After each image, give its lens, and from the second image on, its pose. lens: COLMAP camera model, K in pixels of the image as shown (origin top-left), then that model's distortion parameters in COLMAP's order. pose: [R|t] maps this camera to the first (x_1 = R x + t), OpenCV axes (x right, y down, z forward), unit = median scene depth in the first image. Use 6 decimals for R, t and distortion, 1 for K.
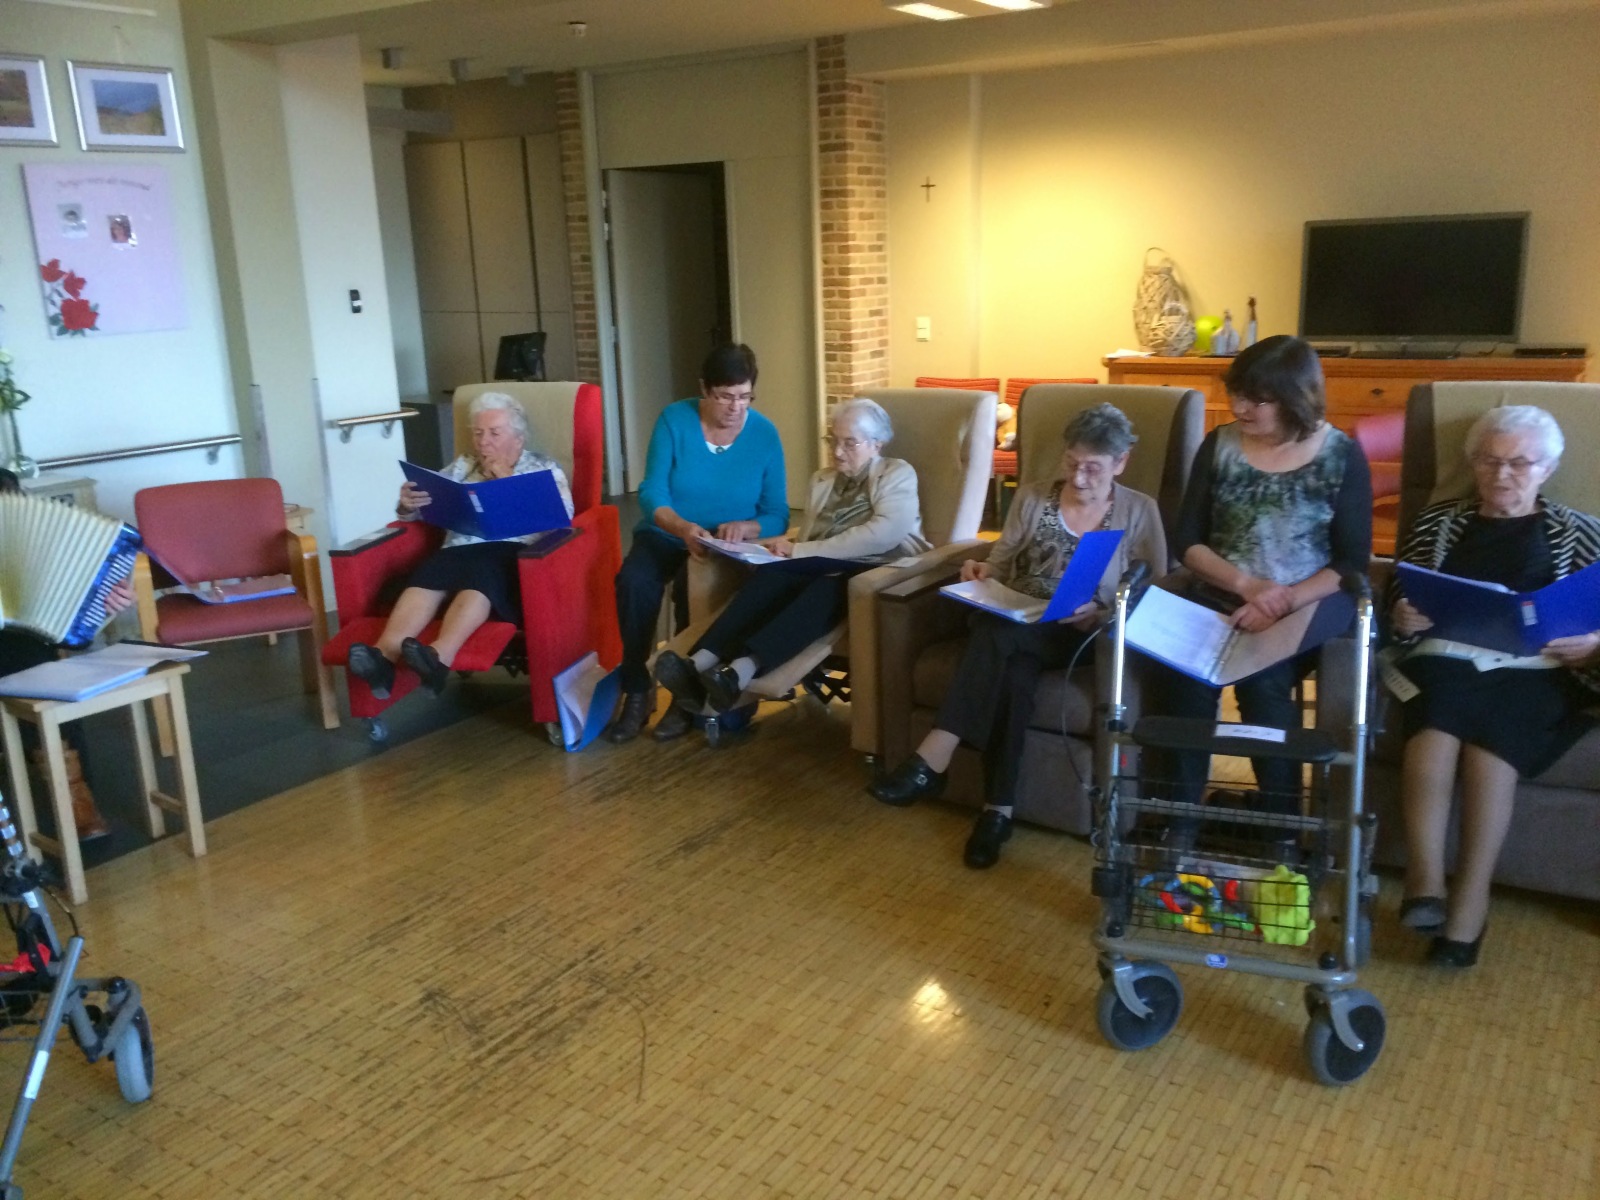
lens RADIAL K [[1354.2, 0, 794.5], [0, 1354.2, 591.3], [0, 0, 1]] dist [0.054935, -0.071759]
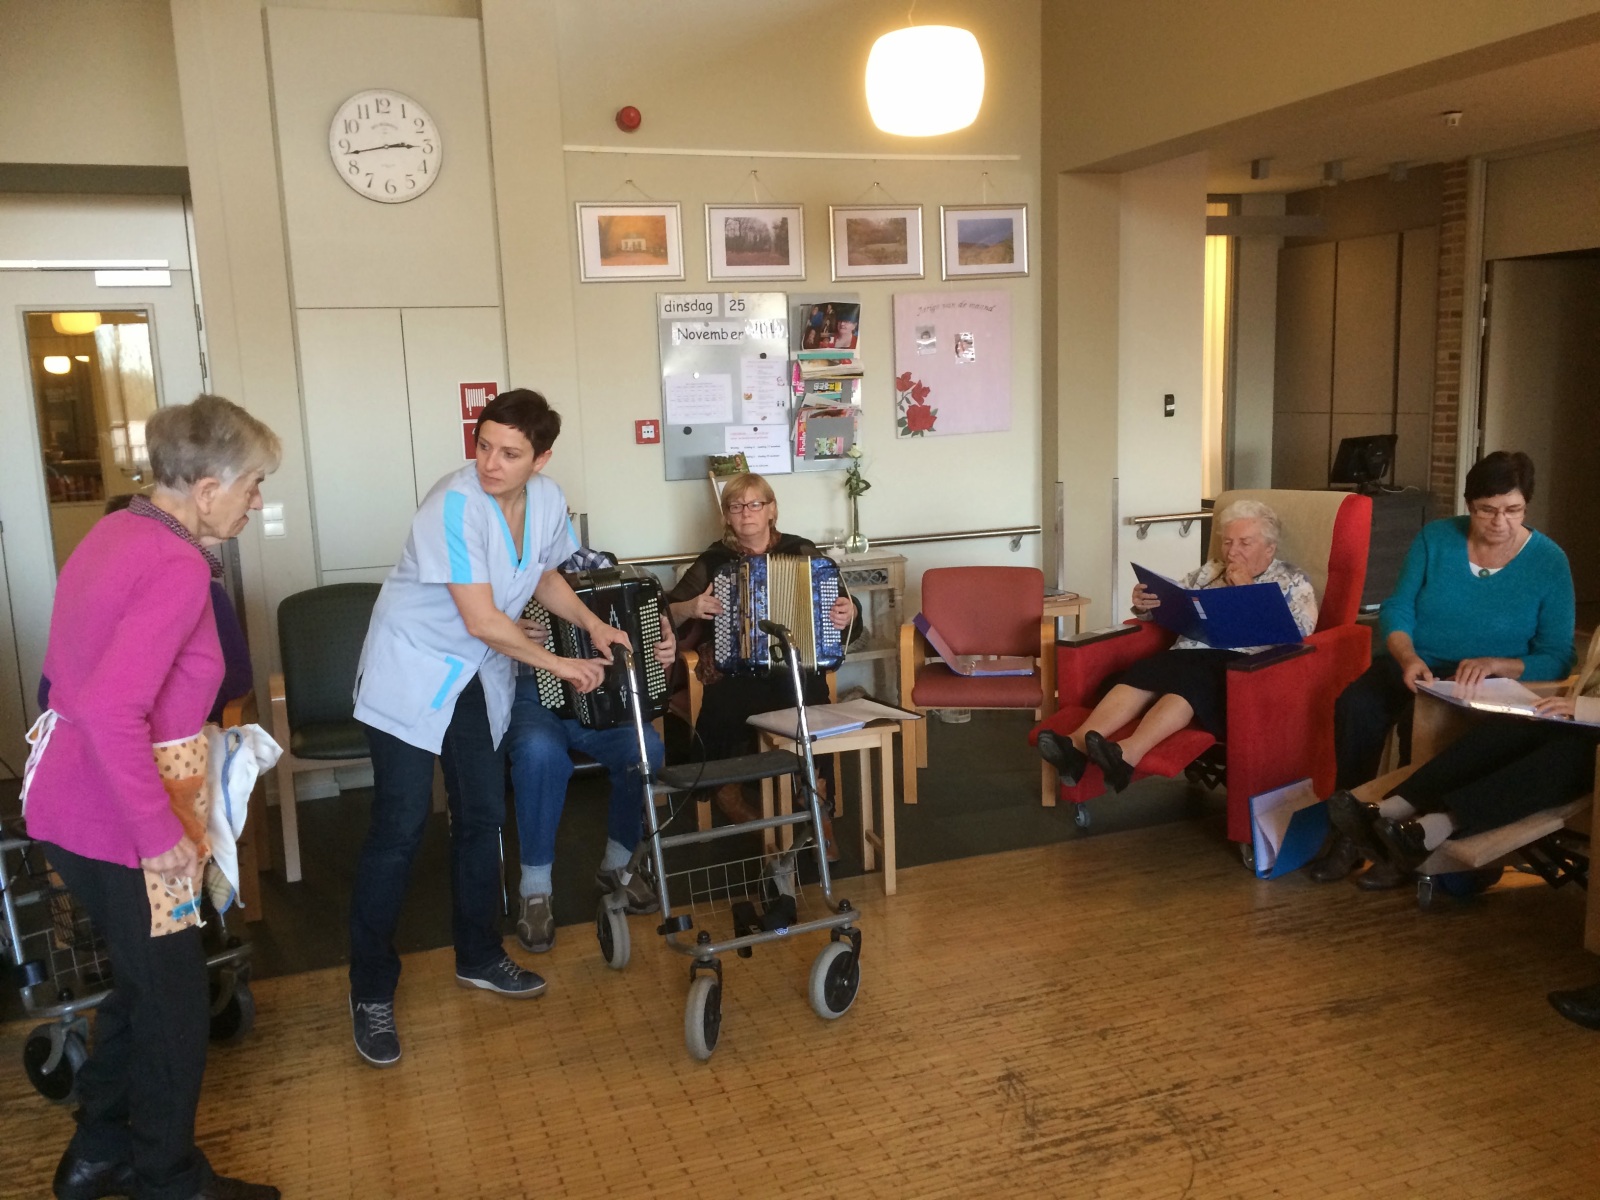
lens RADIAL K [[1354.2, 0, 814.9], [0, 1354.2, 589.0], [0, 0, 1]] dist [0.054935, -0.071759]
pose [[0.791232, 0.089269, -0.604965, 0.141110], [-0.129614, 0.991292, -0.023247, -0.019114], [0.597622, 0.096806, 0.795913, 0.031849]]
